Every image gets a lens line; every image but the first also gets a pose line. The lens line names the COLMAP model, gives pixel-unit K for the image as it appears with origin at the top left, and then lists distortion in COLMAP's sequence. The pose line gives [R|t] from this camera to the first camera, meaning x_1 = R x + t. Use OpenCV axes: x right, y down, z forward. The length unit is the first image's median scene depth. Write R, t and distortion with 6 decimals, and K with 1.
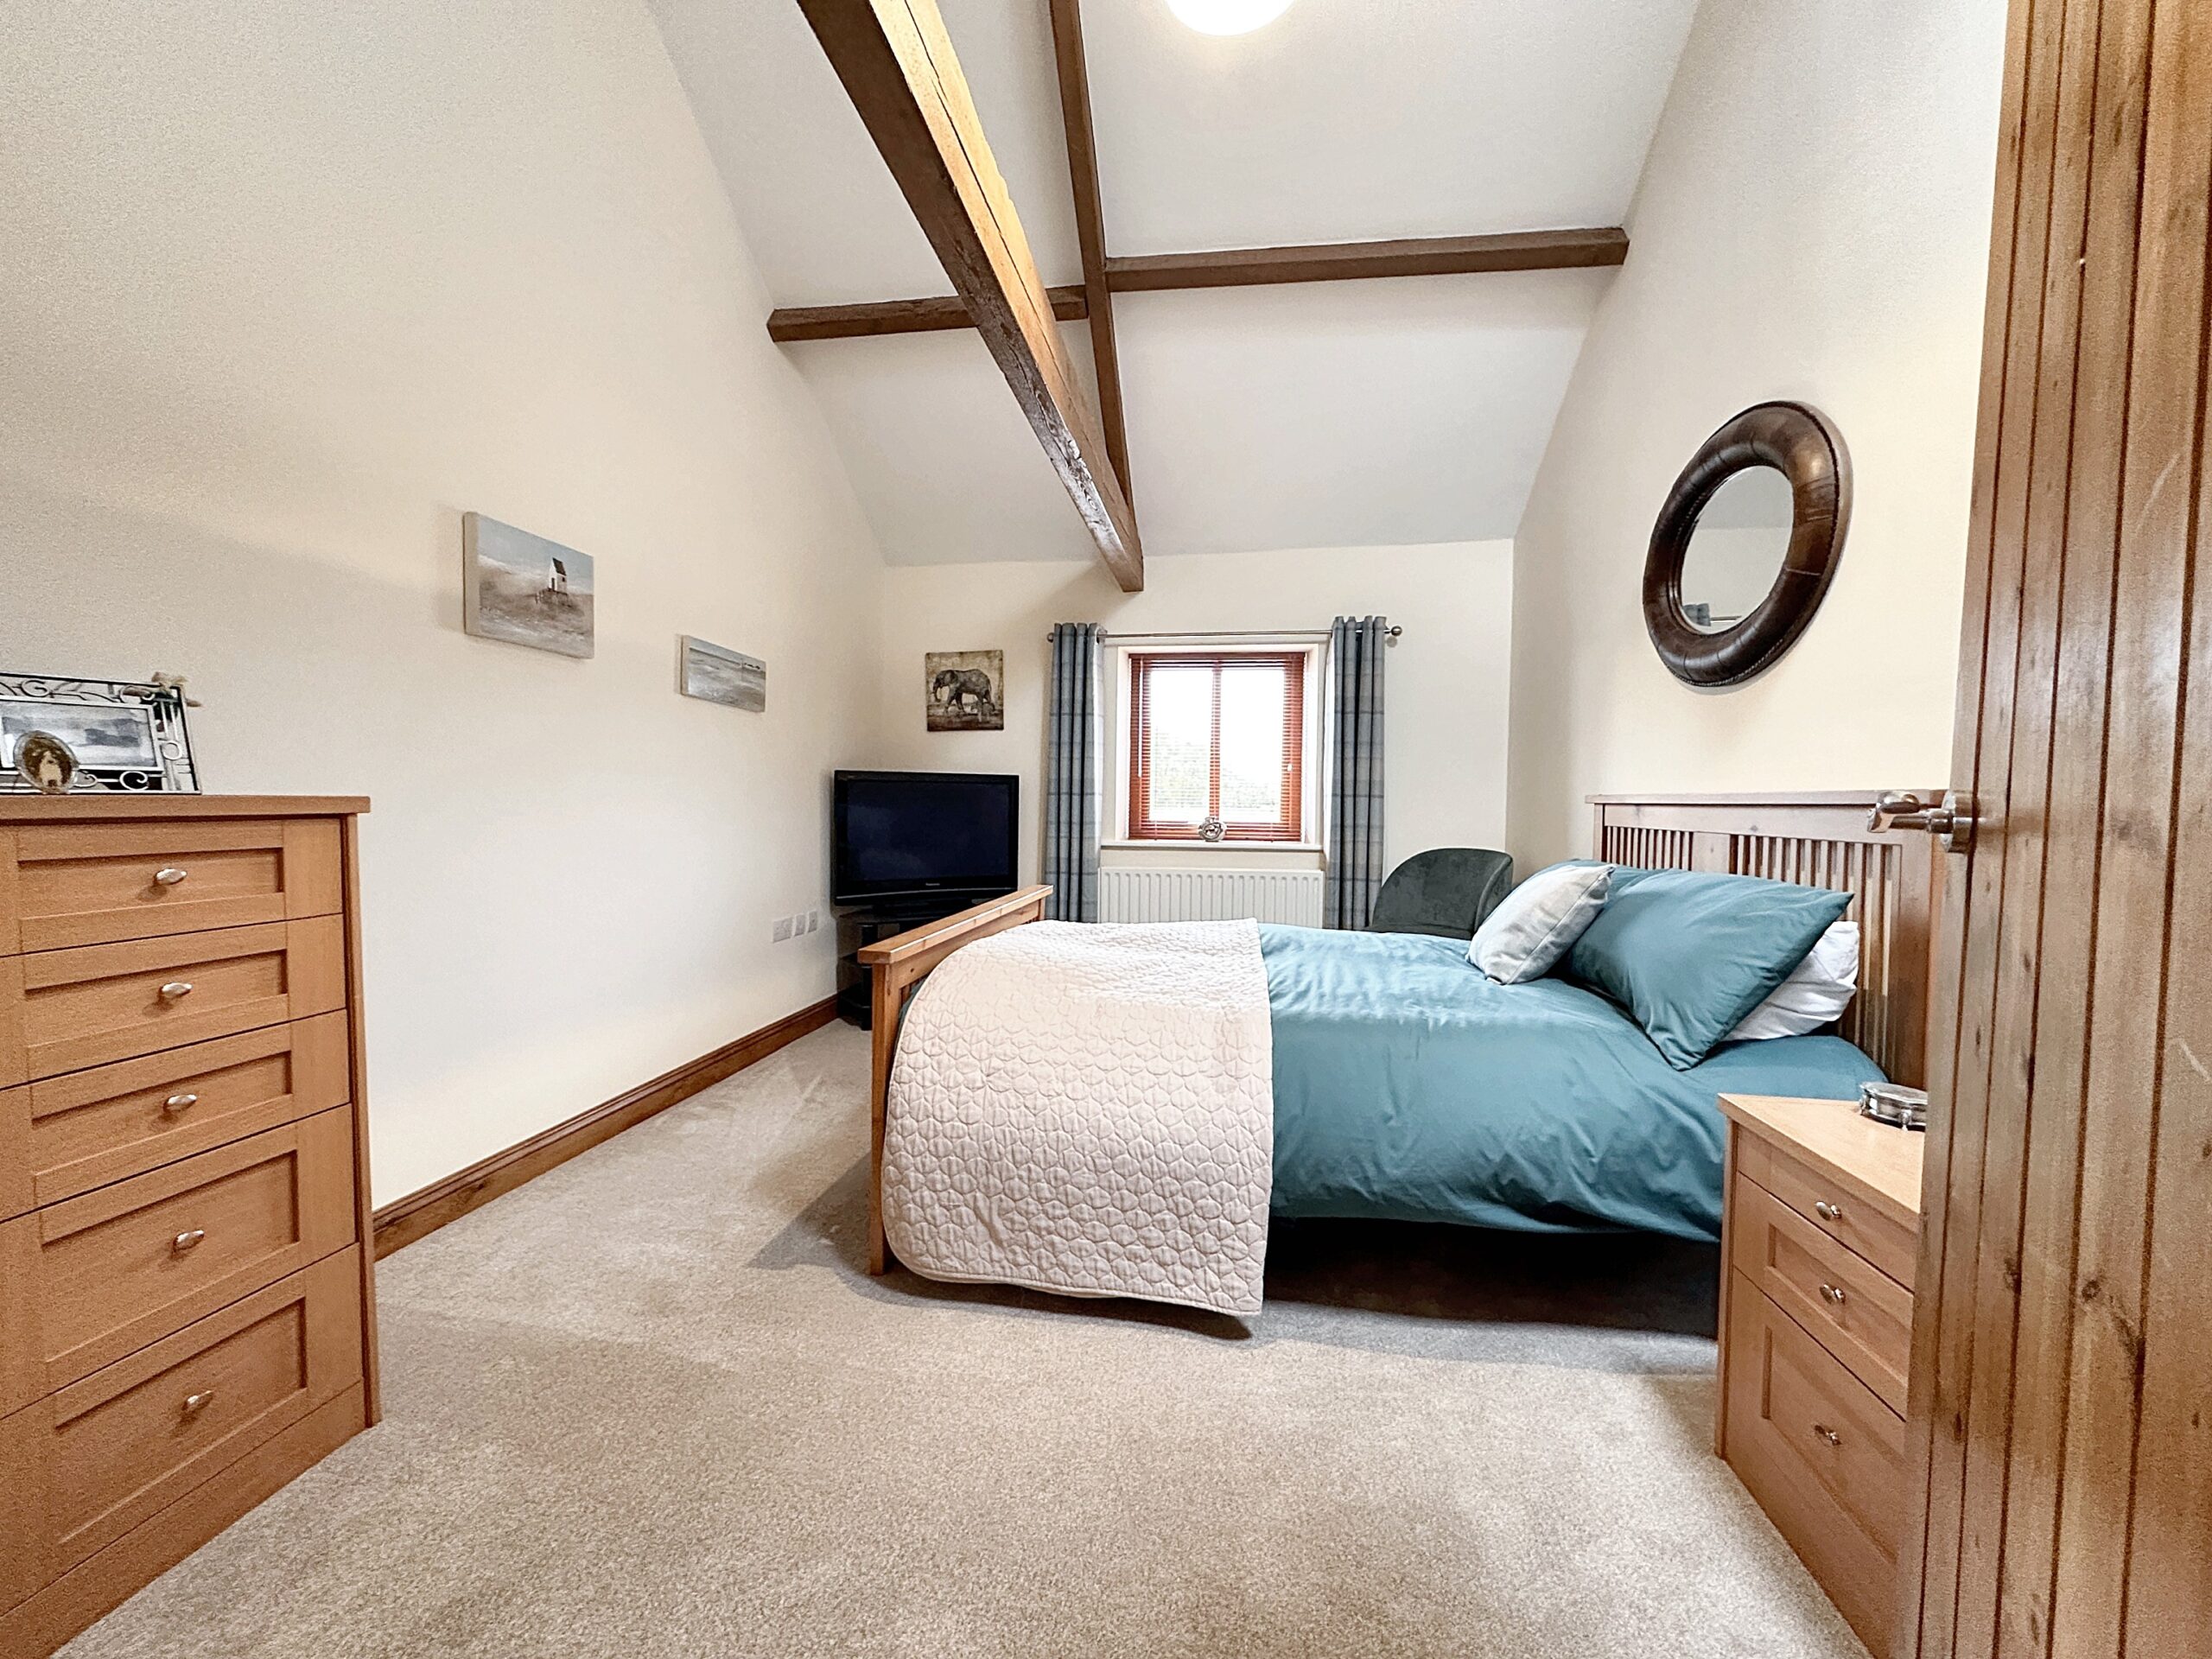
lens RADIAL K [[882.0, 0, 1102.2], [0, 882.0, 833.7], [0, 0, 1]] dist [-0.008990, 0.001267]
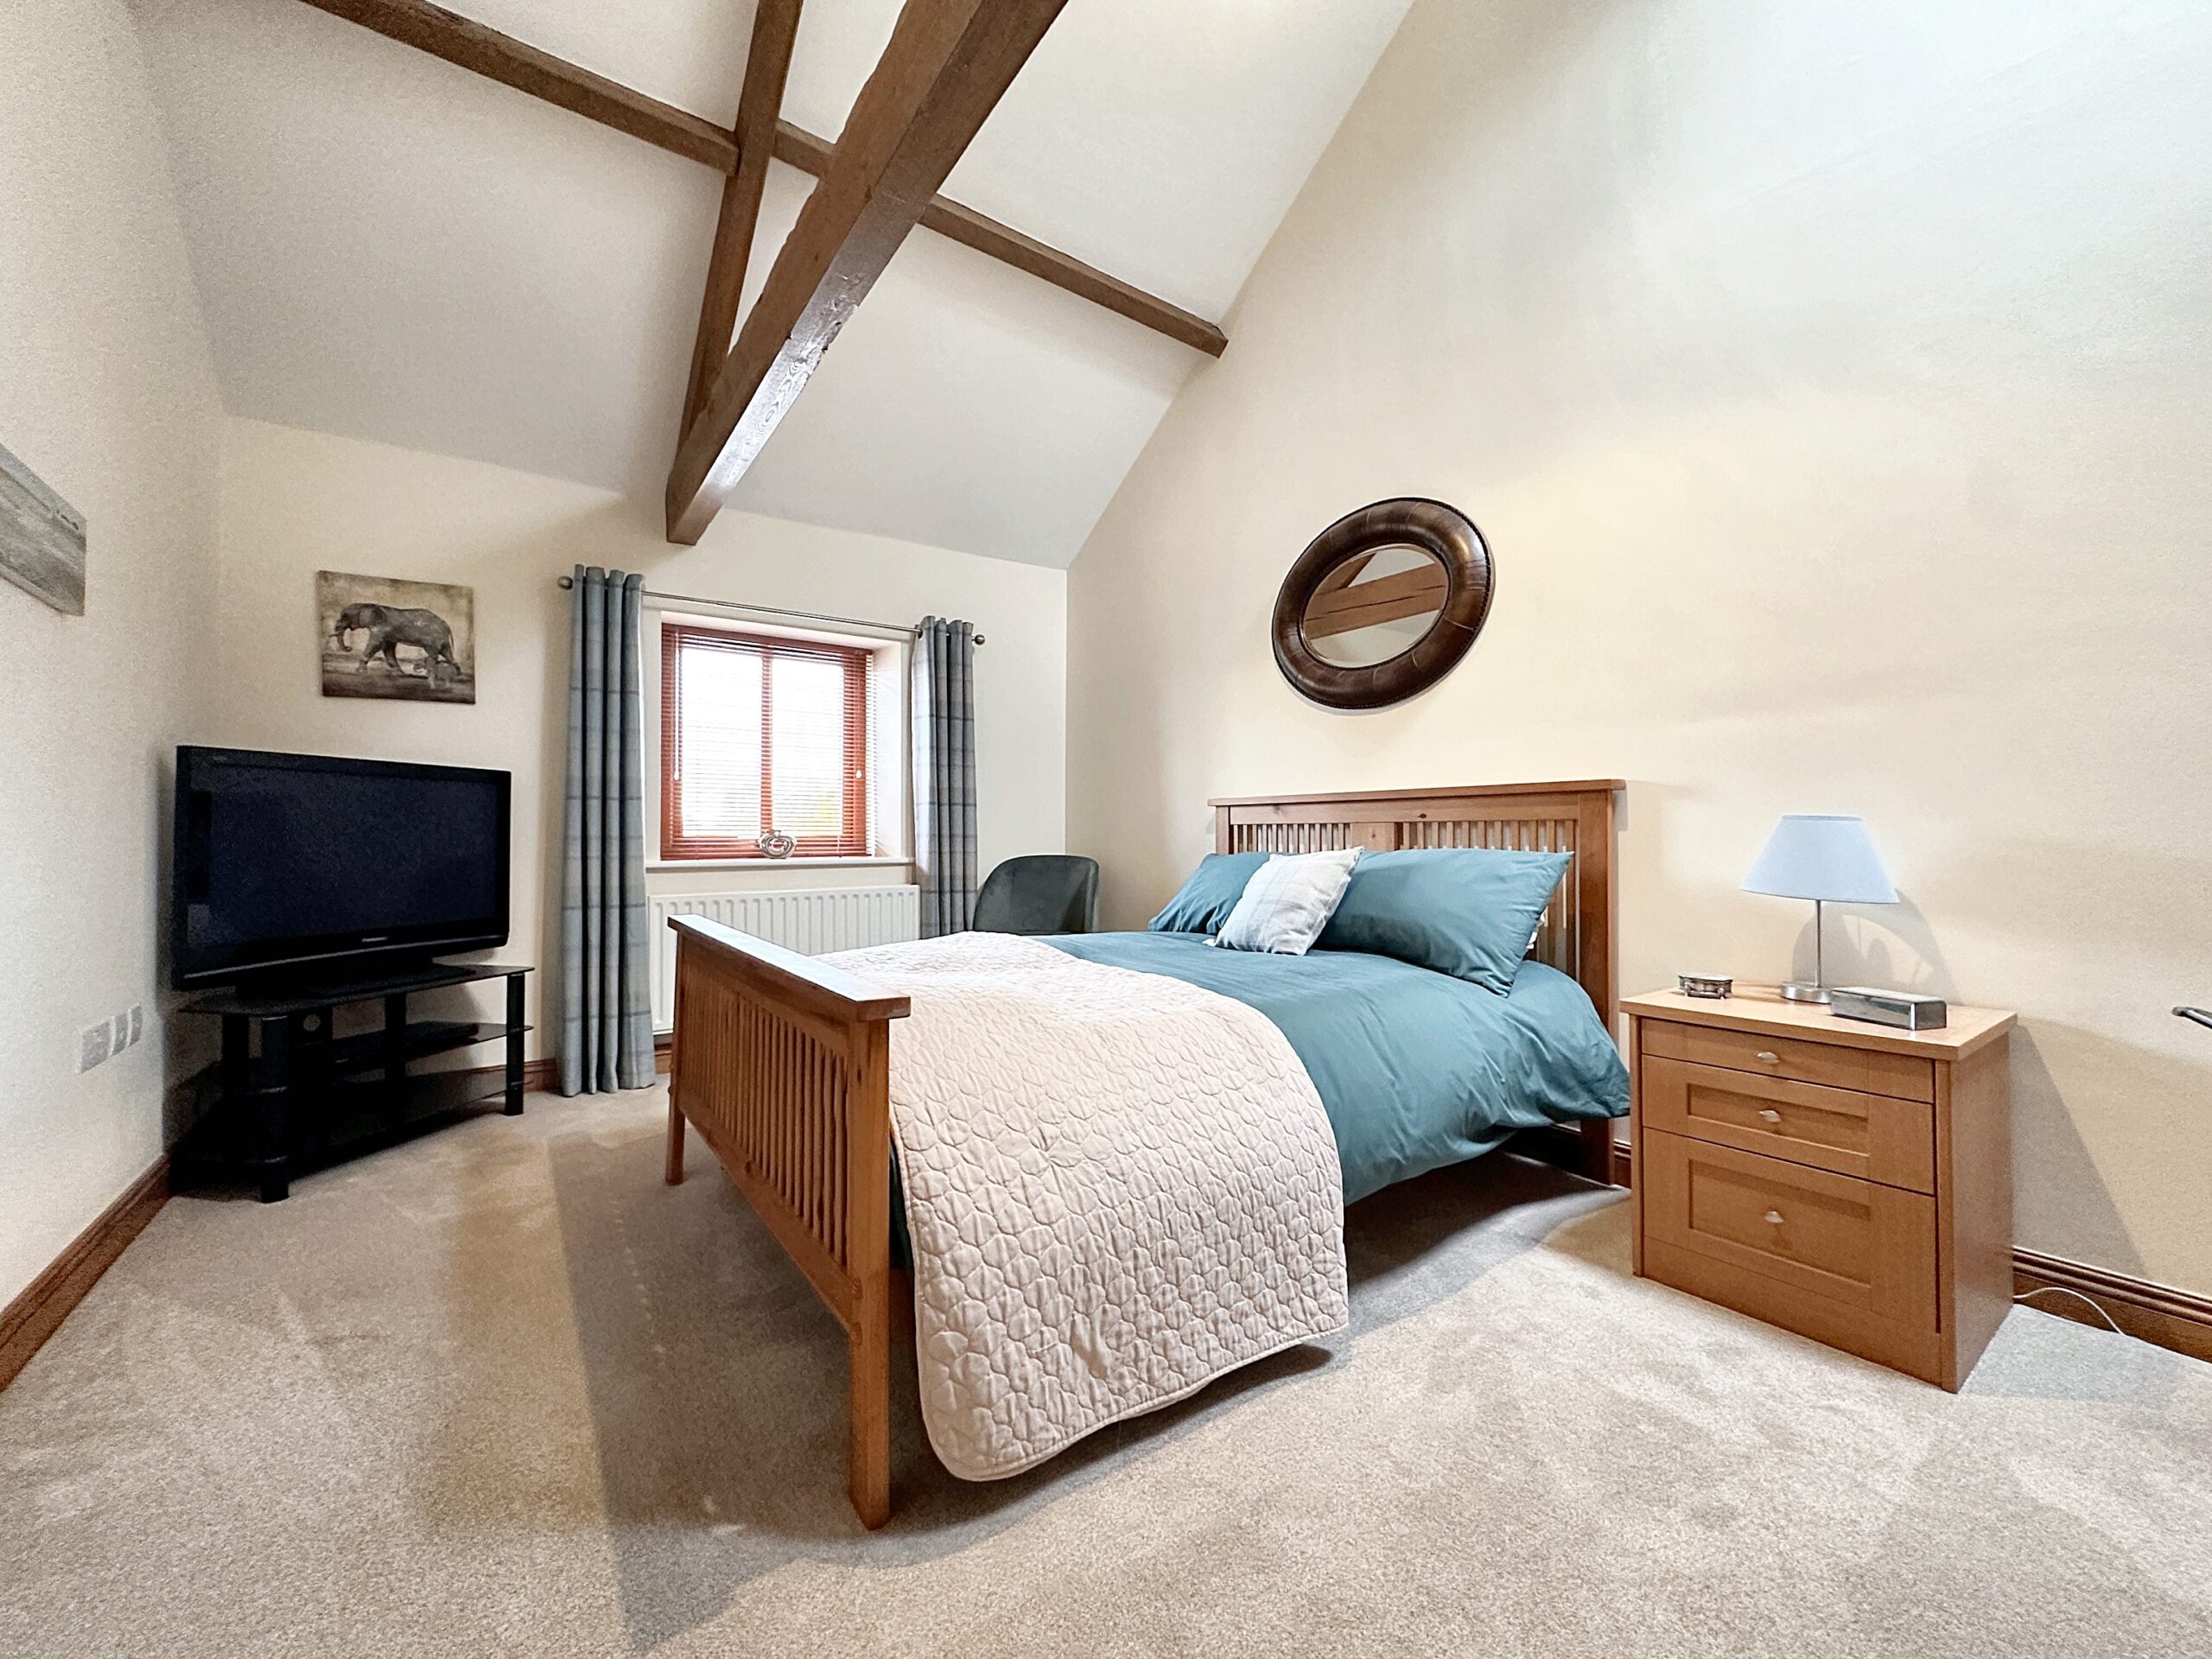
lens RADIAL K [[882.0, 0, 1109.0], [0, 882.0, 830.0], [0, 0, 1]] dist [-0.008990, 0.001267]
pose [[0.716064, -0.007958, 0.697989, -0.283771], [0.036177, 0.999014, -0.025724, 0.017433], [-0.697097, 0.043671, 0.715646, 0.212892]]
